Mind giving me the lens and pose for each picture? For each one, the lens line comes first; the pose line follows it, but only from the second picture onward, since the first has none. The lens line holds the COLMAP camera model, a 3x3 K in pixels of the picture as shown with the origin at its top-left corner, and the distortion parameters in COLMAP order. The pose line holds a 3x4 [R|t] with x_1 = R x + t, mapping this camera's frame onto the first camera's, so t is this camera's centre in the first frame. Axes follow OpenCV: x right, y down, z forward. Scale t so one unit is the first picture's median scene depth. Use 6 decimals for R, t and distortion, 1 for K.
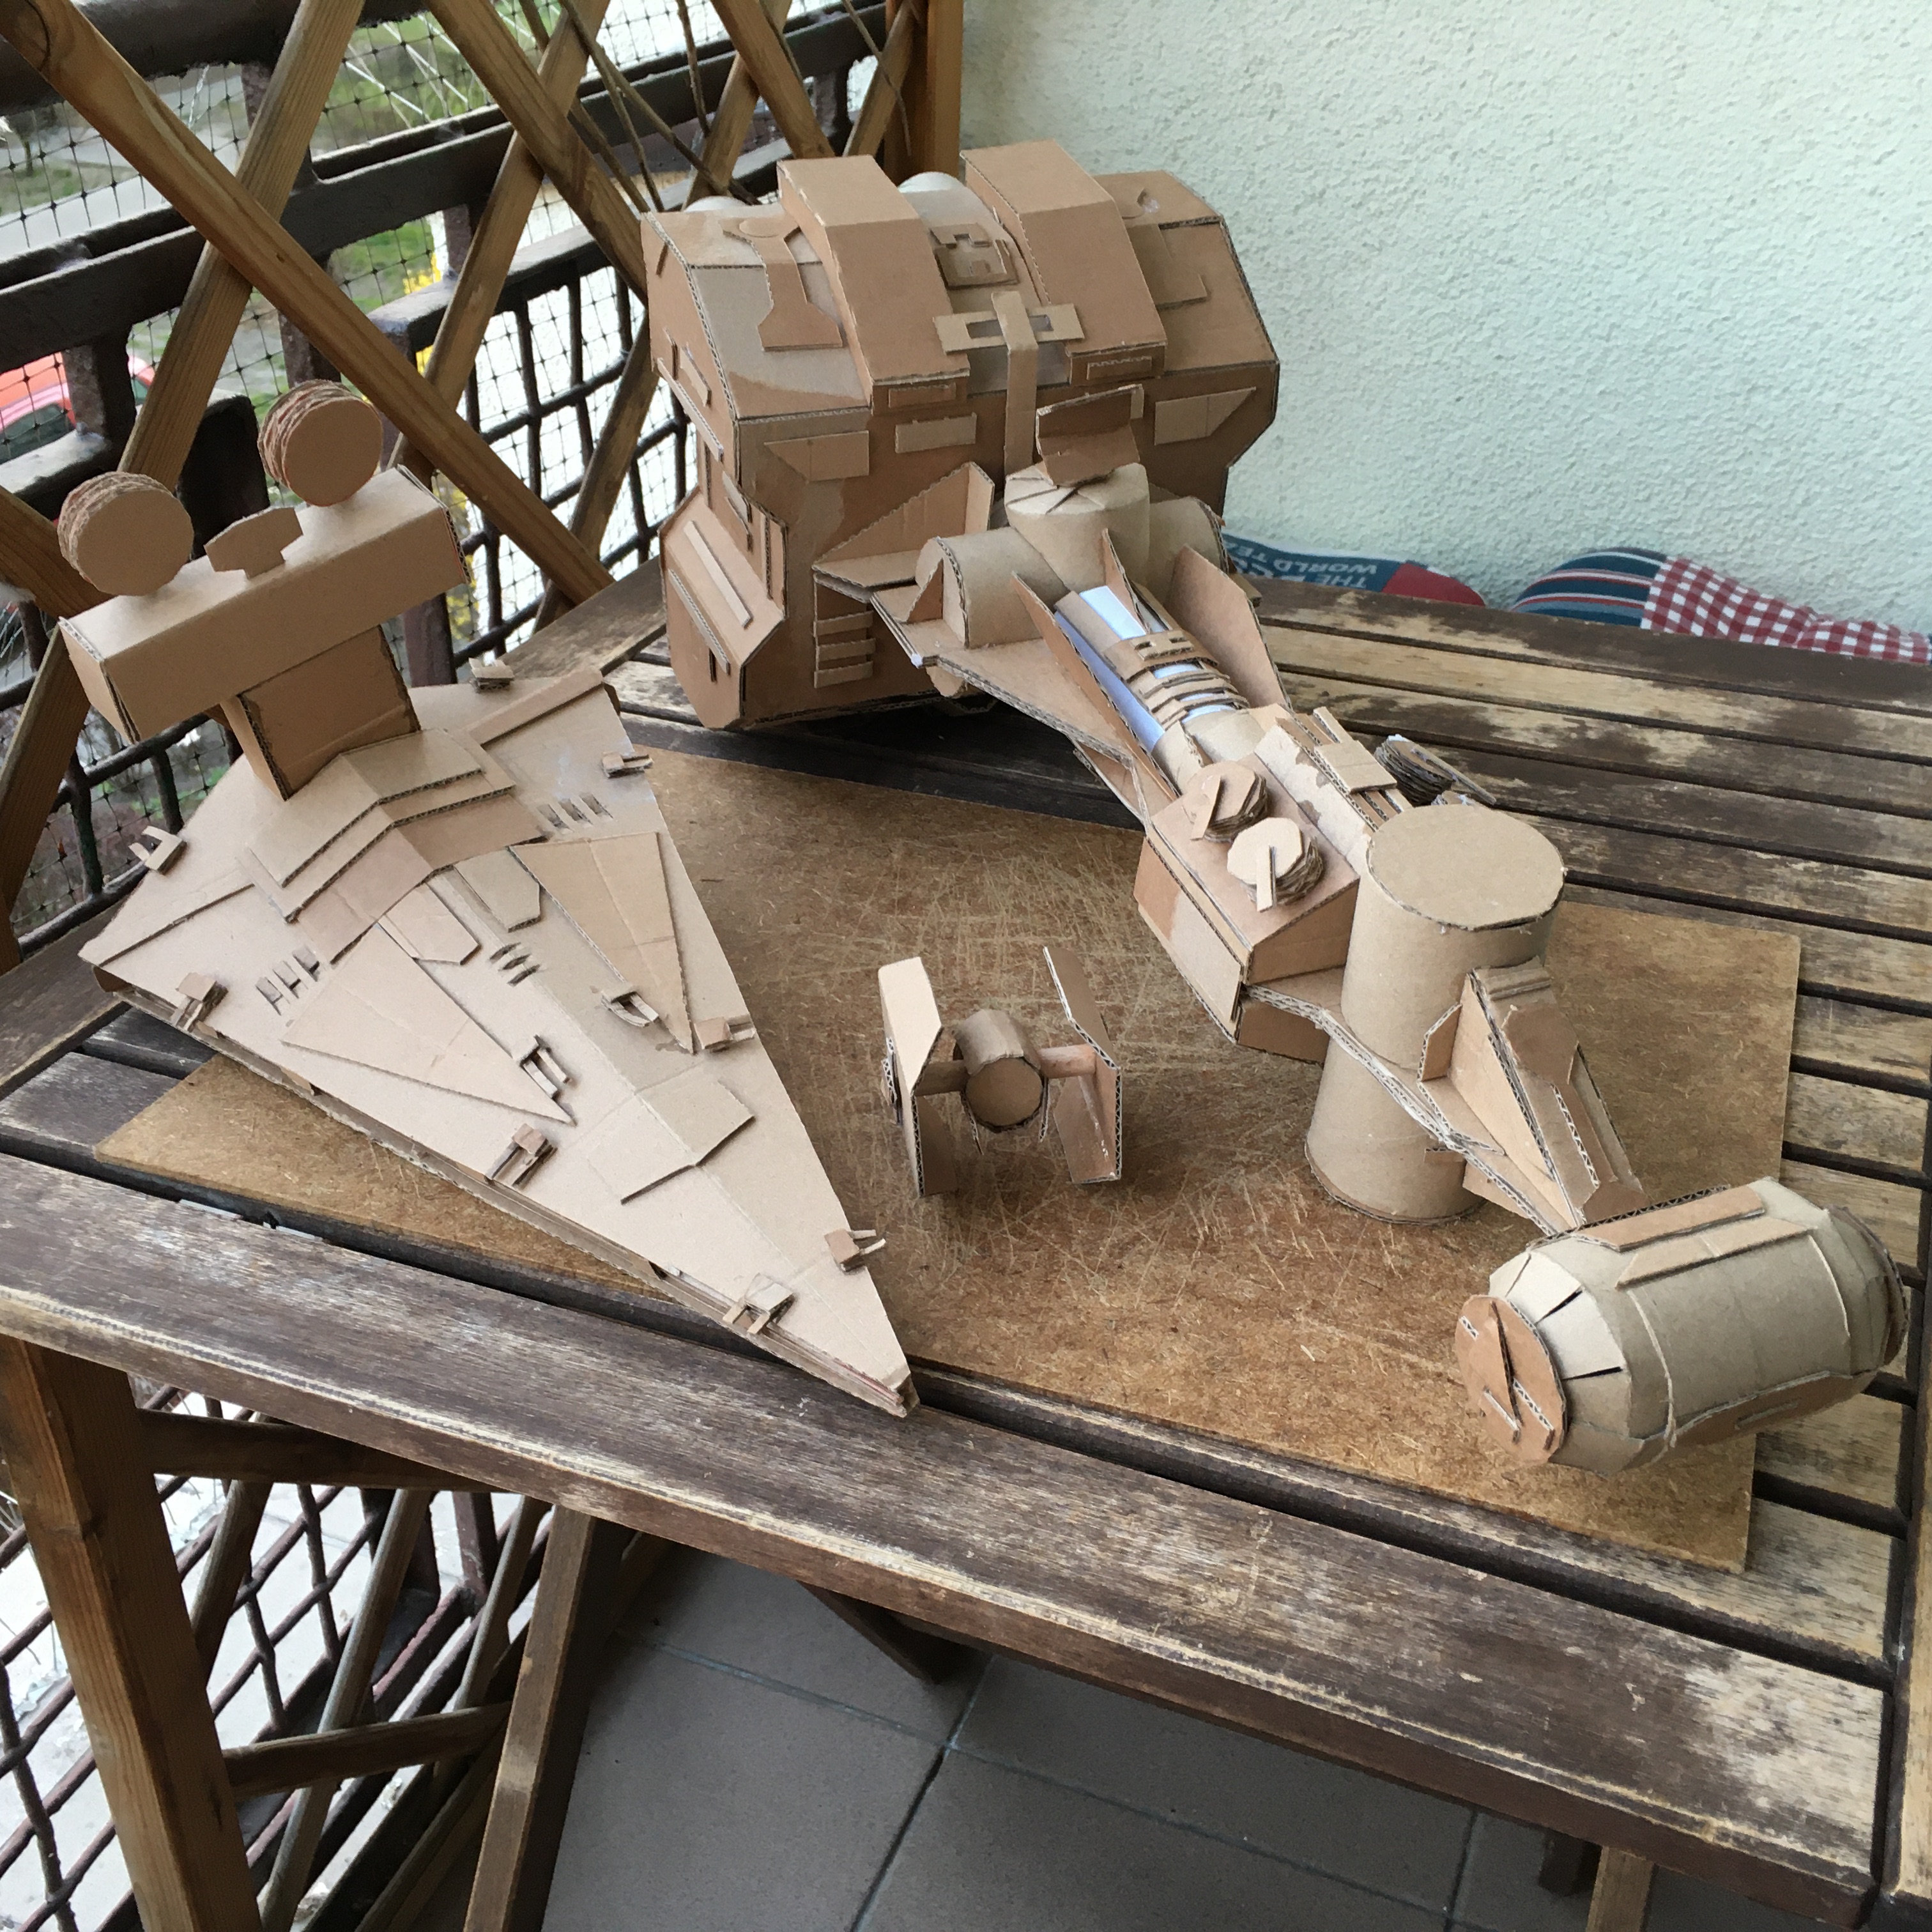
lens RADIAL K [[2229.8, 0, 966.0], [0, 2229.8, 966.0], [0, 0, 1]] dist [0.055074, 0.014642]
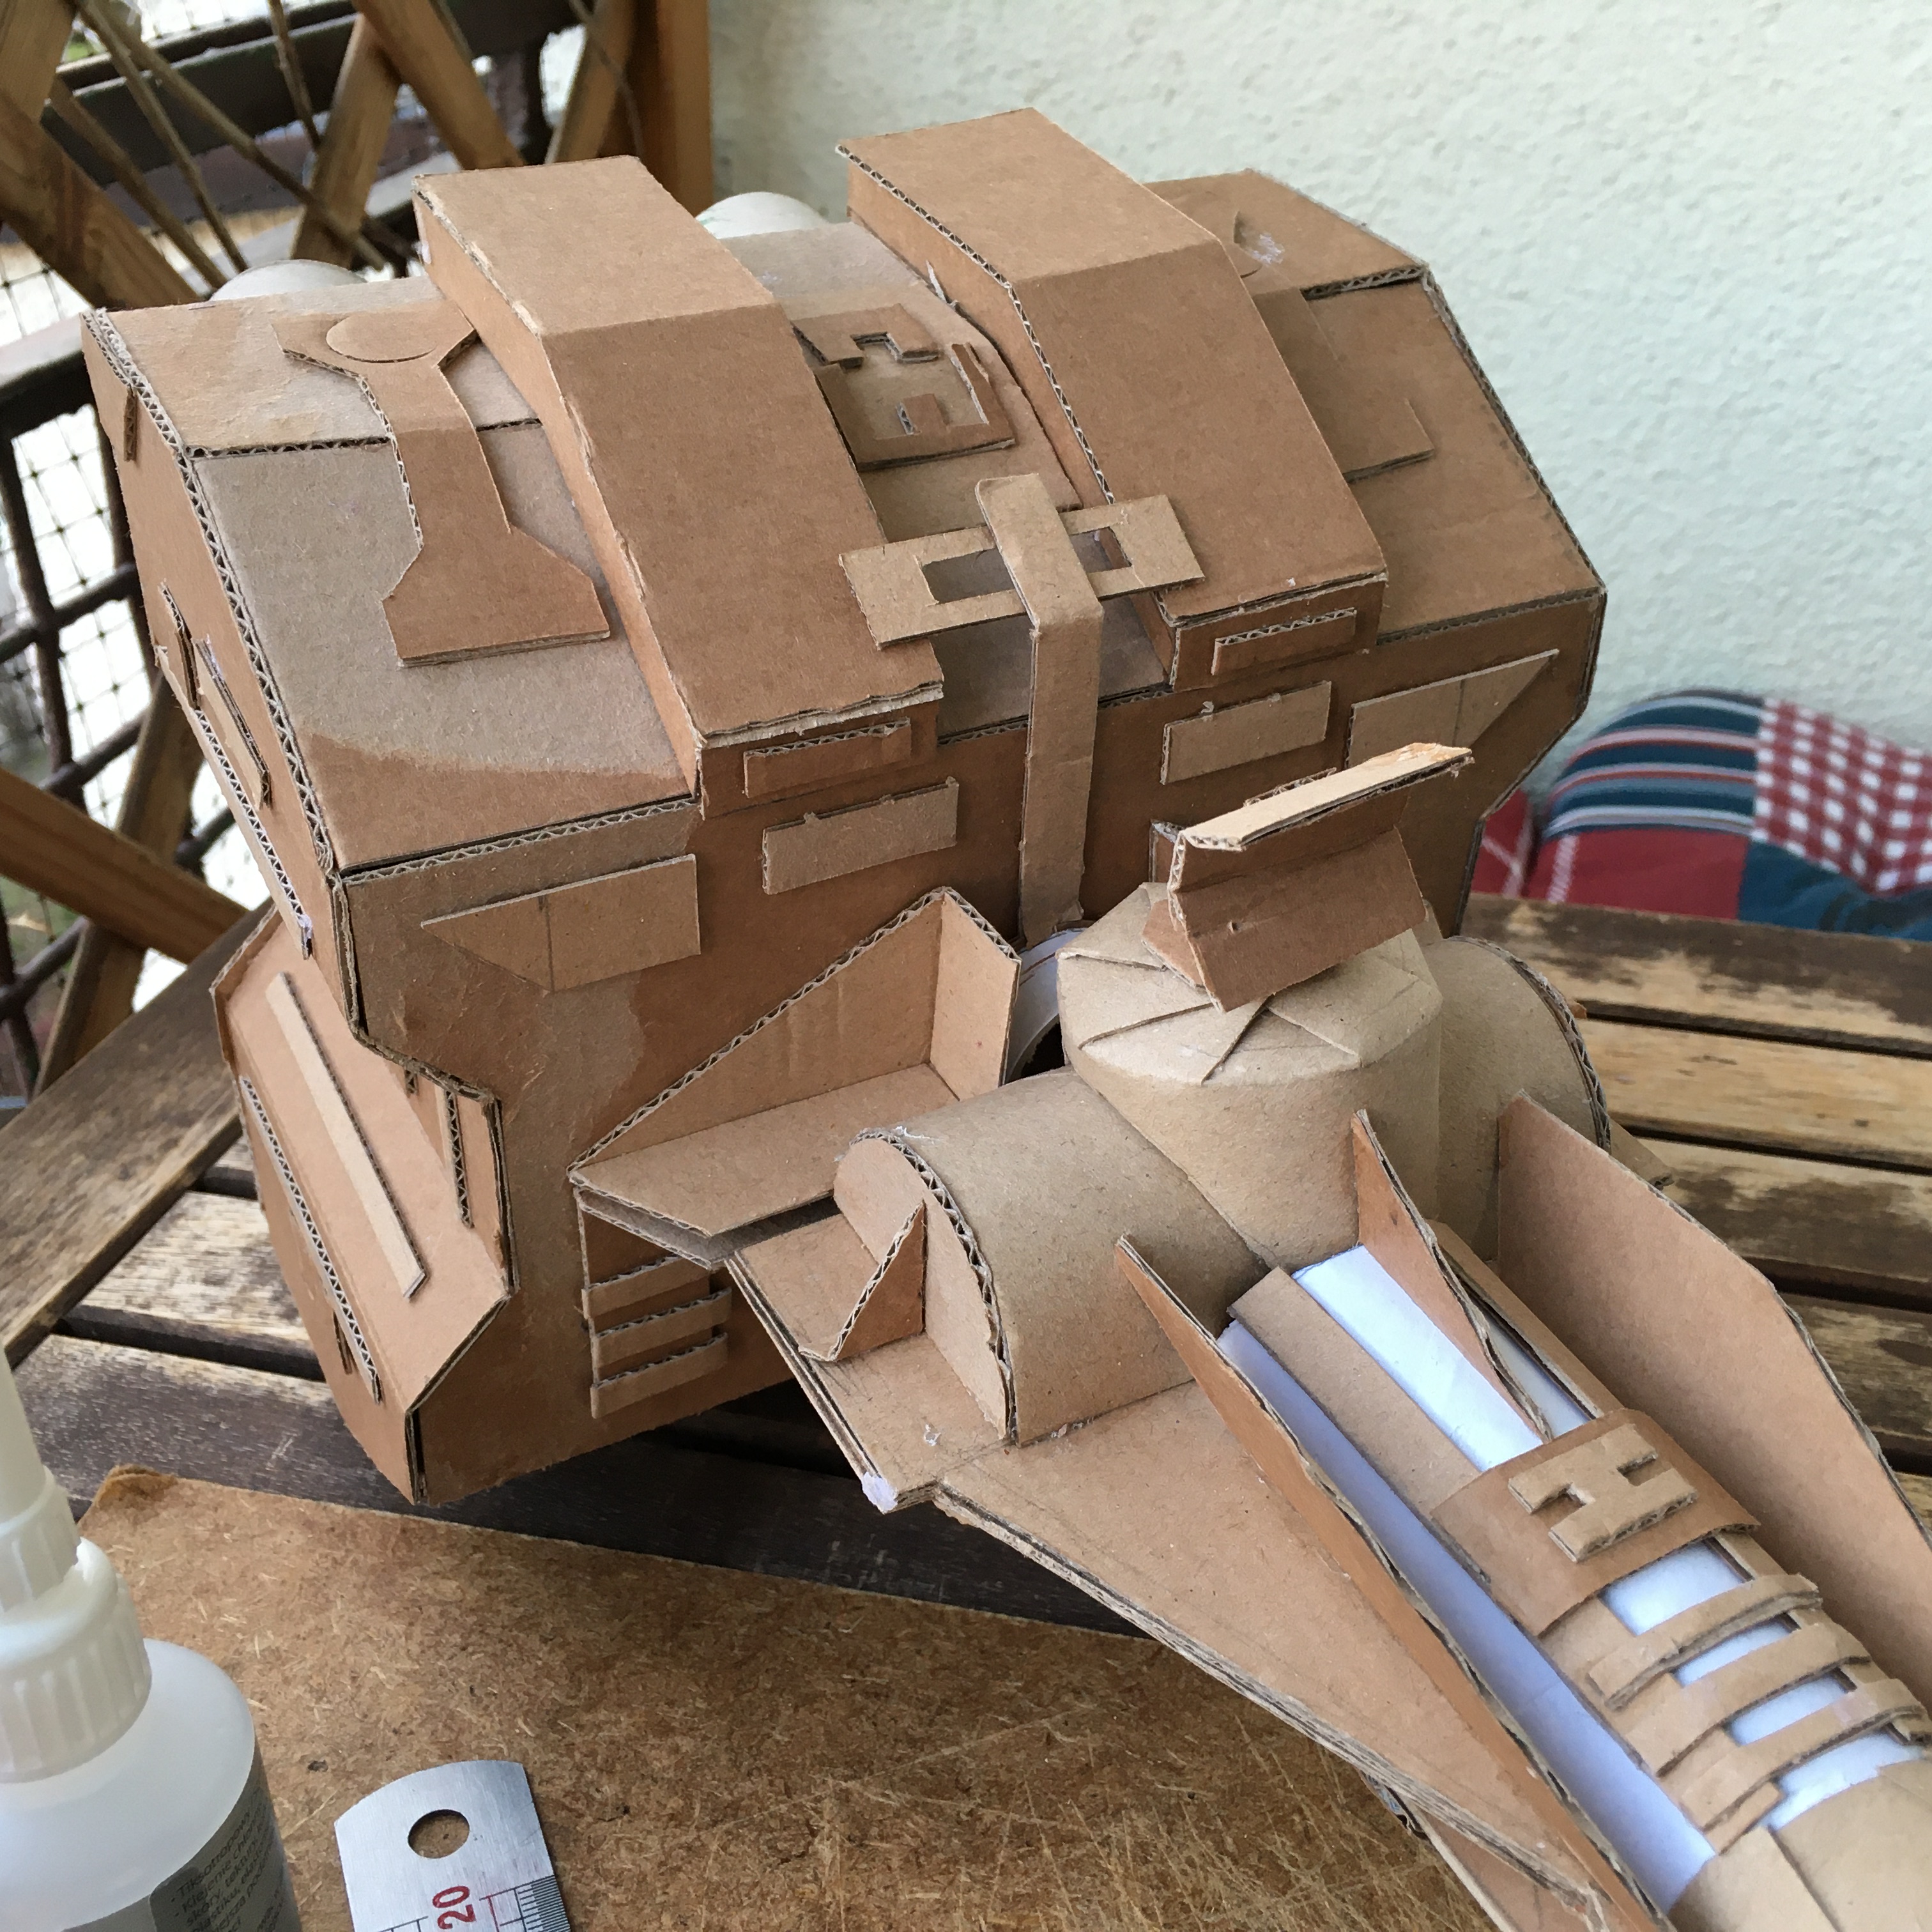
lens RADIAL K [[2256.2, 0, 966.0], [0, 2256.2, 966.0], [0, 0, 1]] dist [0.061656, -0.047488]
pose [[0.991180, -0.073062, 0.110561, -0.036200], [0.074377, 0.997200, -0.007811, -0.185378], [-0.109681, 0.015965, 0.993839, 0.526358]]
